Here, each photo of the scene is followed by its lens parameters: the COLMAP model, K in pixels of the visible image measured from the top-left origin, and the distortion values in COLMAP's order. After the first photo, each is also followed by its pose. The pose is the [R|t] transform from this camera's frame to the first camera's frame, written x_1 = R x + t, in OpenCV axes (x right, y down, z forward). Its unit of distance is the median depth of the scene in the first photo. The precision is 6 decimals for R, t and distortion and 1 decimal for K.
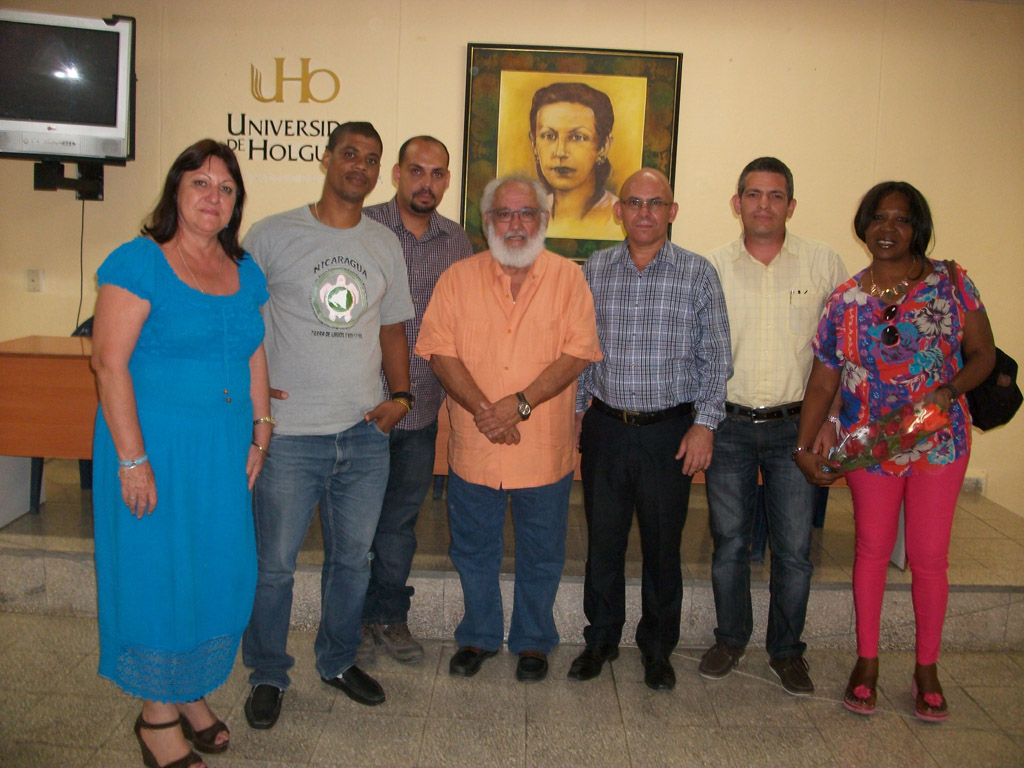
lens RADIAL K [[972.4, 0, 512.9], [0, 972.4, 387.9], [0, 0, 1]] dist [-0.114486, 0.000000]
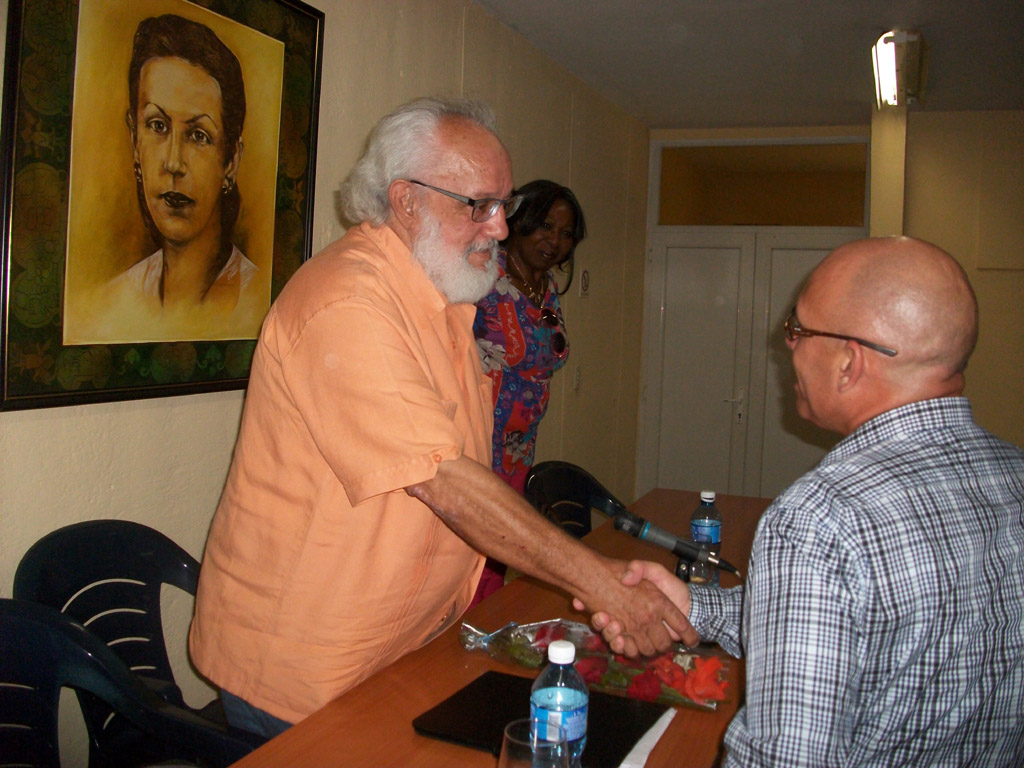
lens RADIAL K [[972.4, 0, 510.1], [0, 972.4, 382.1], [0, 0, 1]] dist [-0.114486, 0.000000]
pose [[0.373323, -0.095934, 0.922728, -0.328636], [0.116251, 0.991636, 0.056065, -0.144809], [-0.920389, 0.086338, 0.381353, 0.681439]]
